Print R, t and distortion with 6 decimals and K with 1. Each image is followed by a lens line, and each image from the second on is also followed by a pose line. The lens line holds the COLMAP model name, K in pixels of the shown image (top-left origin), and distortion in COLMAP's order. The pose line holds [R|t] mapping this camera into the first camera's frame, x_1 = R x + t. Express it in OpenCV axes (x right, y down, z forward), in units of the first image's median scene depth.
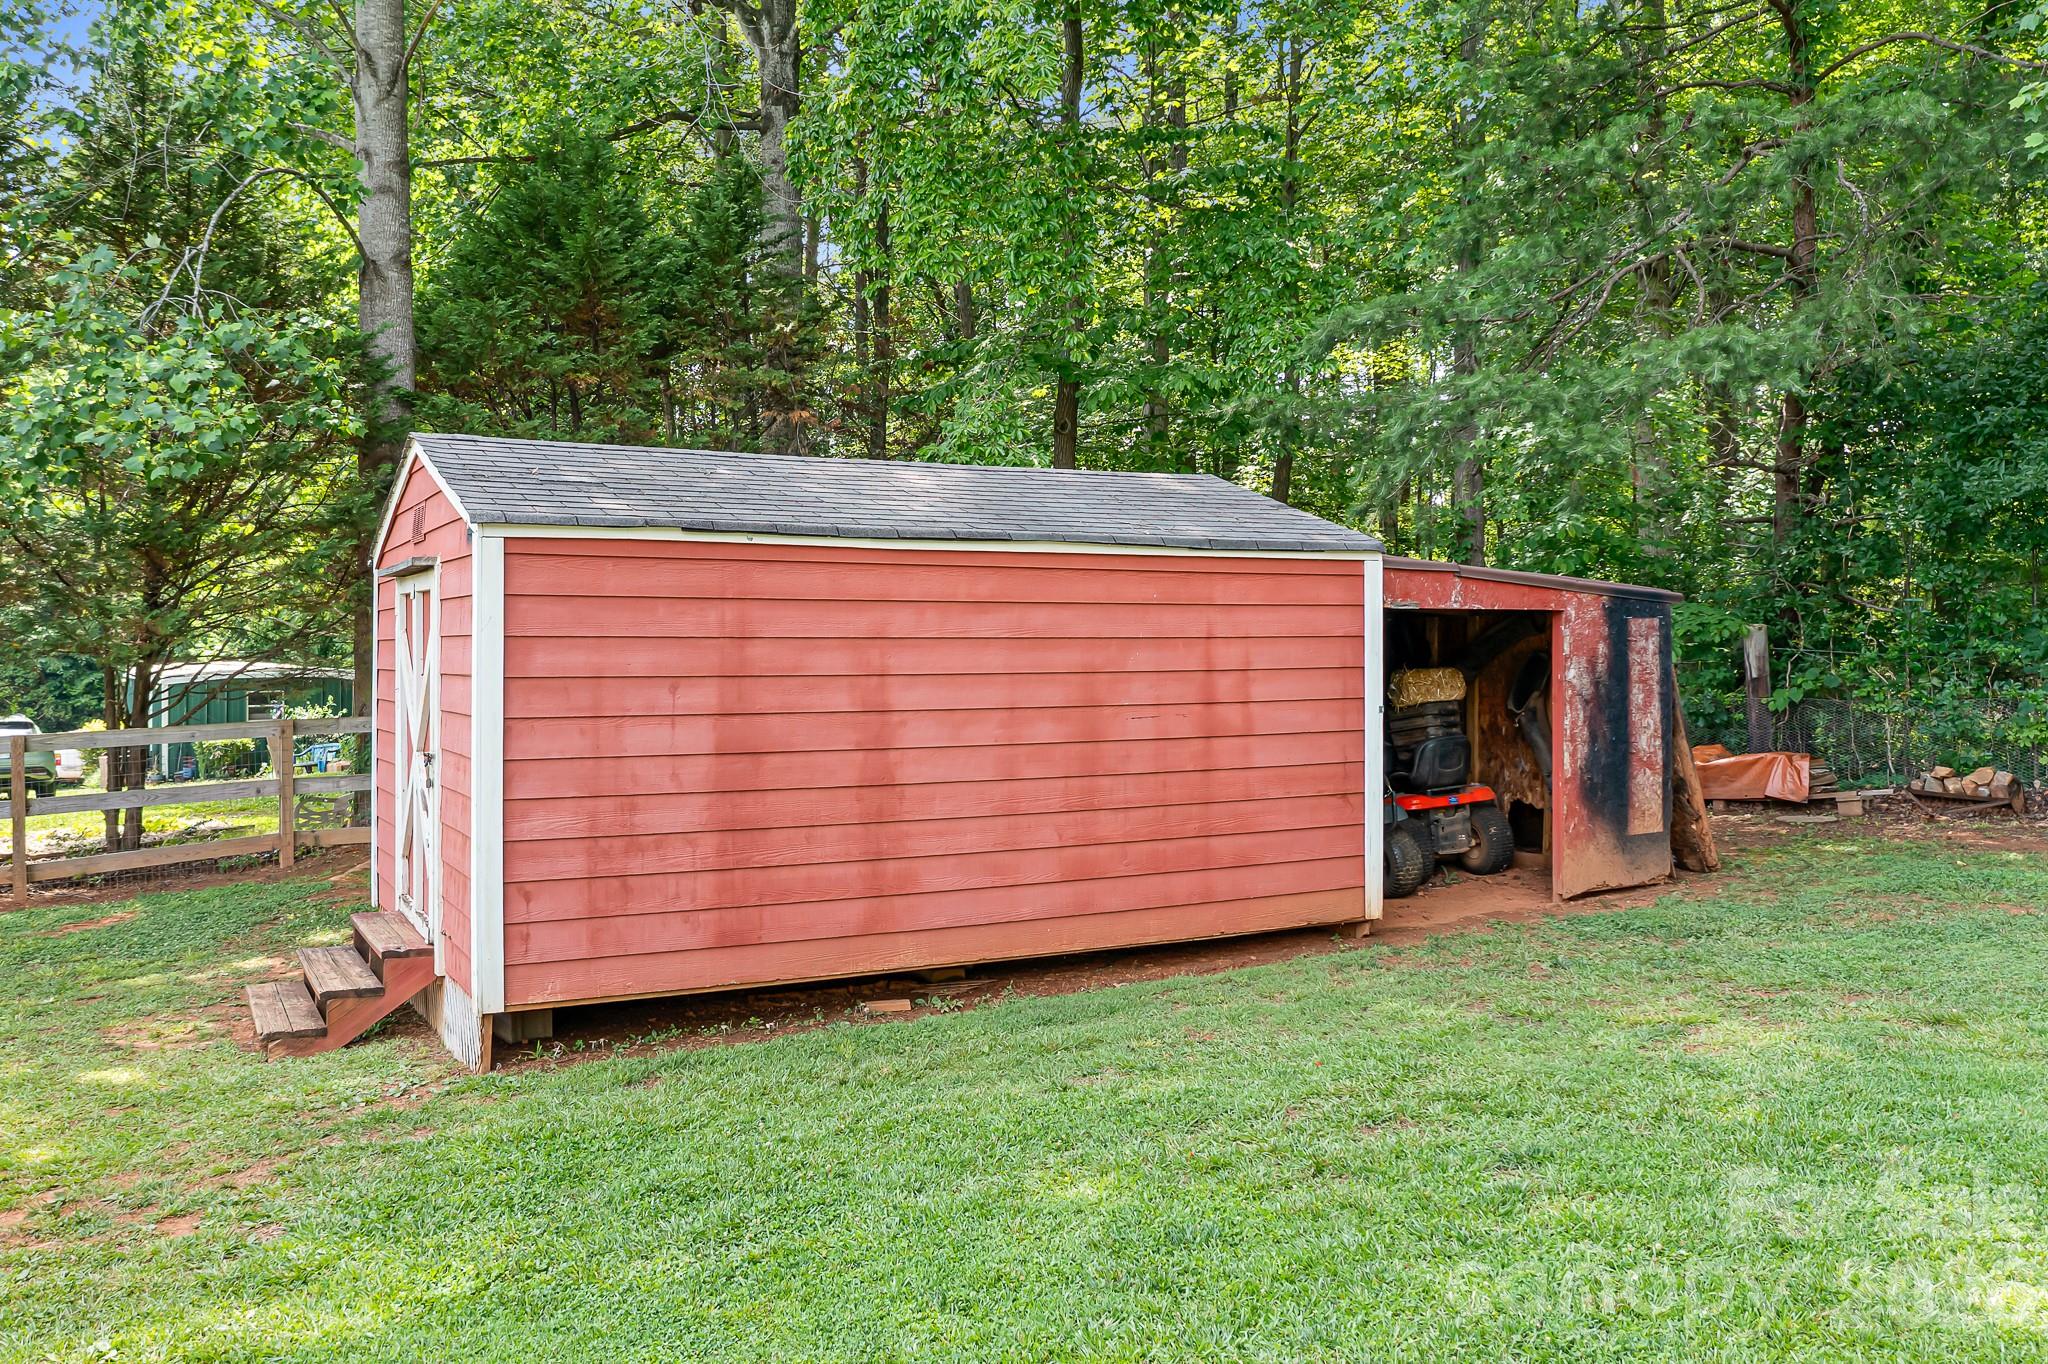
lens RADIAL K [[1672.7, 0, 1022.8], [0, 1672.7, 646.9], [0, 0, 1]] dist [-0.001508, 0.003949]
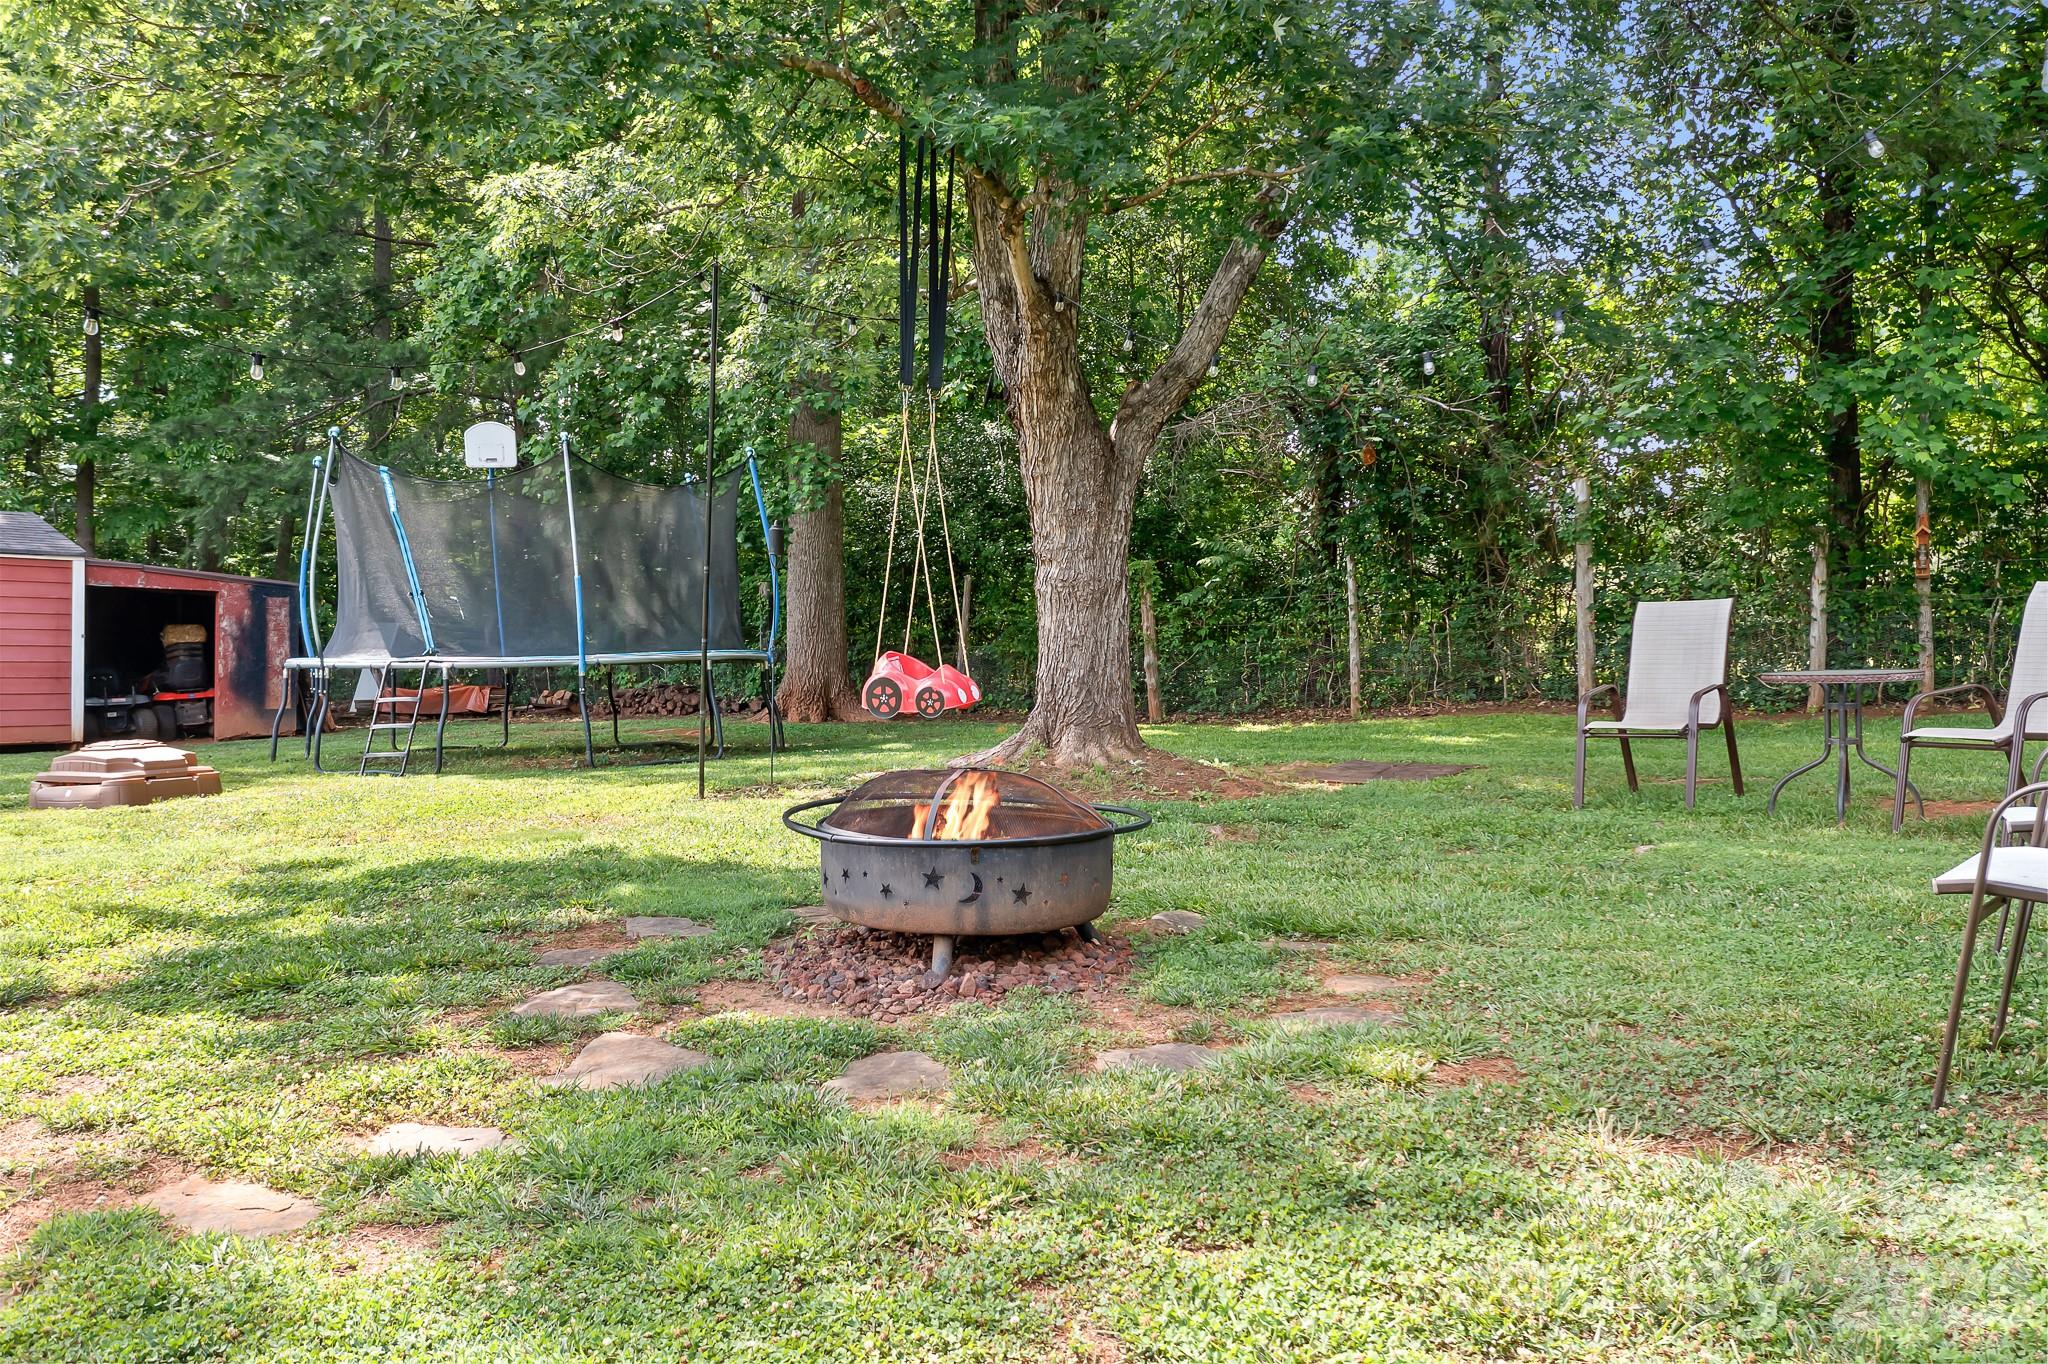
lens RADIAL K [[1658.0, 0, 1024.0], [0, 1658.0, 682.0], [0, 0, 1]] dist [0.001738, 0.010573]
pose [[0.936151, 0.008381, 0.351499, 0.551051], [-0.008854, 0.999961, -0.000262, 0.080117], [-0.351488, -0.002867, 0.936188, -1.204095]]
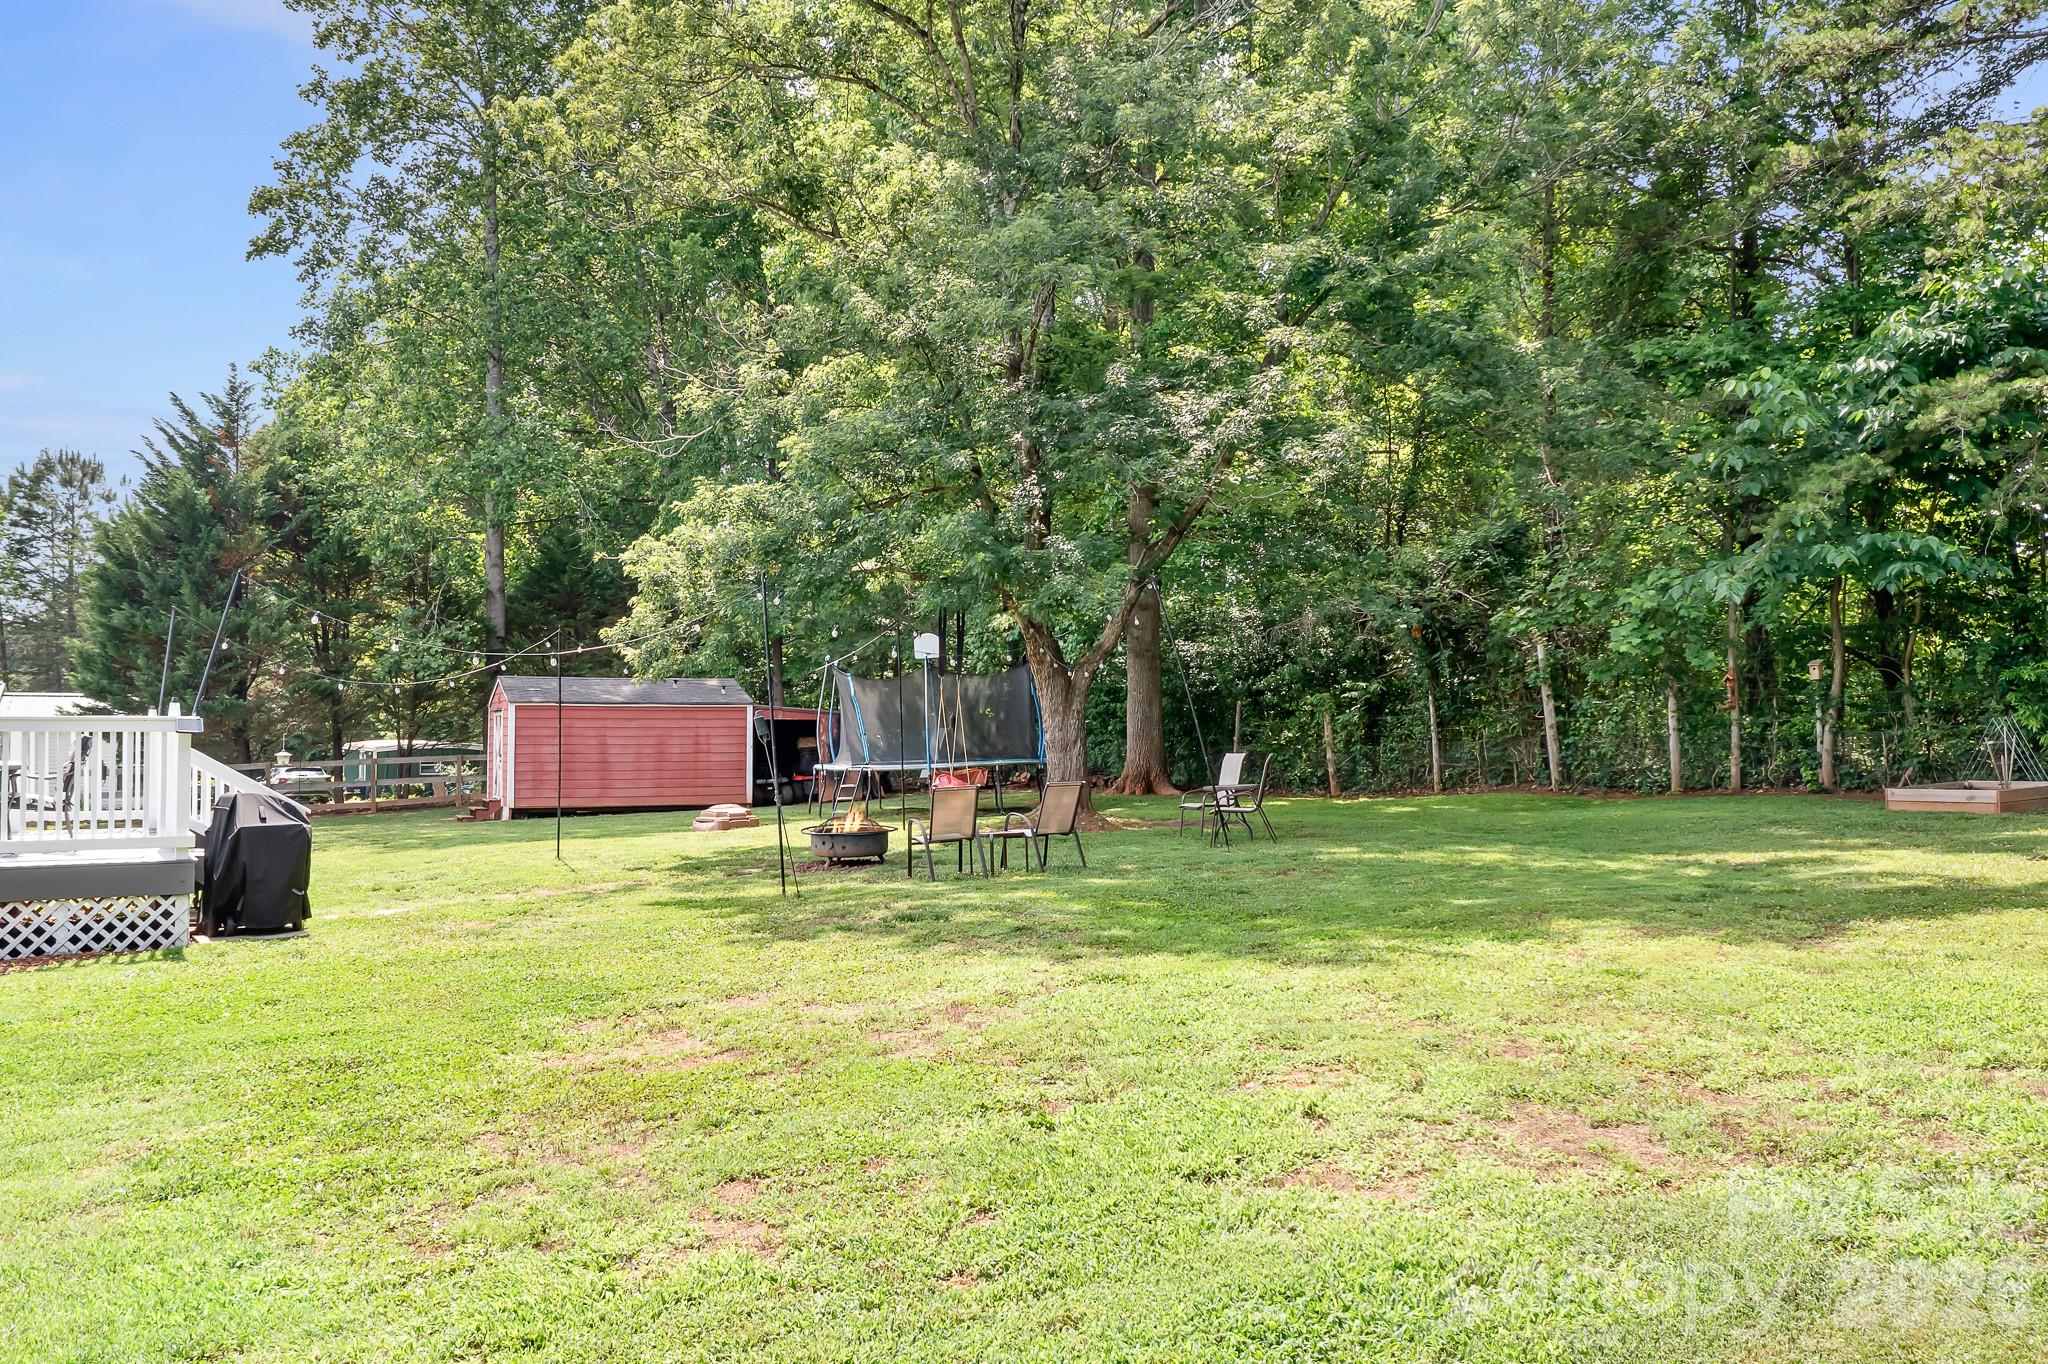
lens RADIAL K [[1672.7, 0, 1022.8], [0, 1672.7, 646.9], [0, 0, 1]] dist [-0.001508, 0.003949]
pose [[0.997918, -0.001982, -0.064469, 1.024978], [-0.001589, 0.998469, -0.055290, 0.019807], [0.064480, 0.055278, 0.996387, -2.603244]]
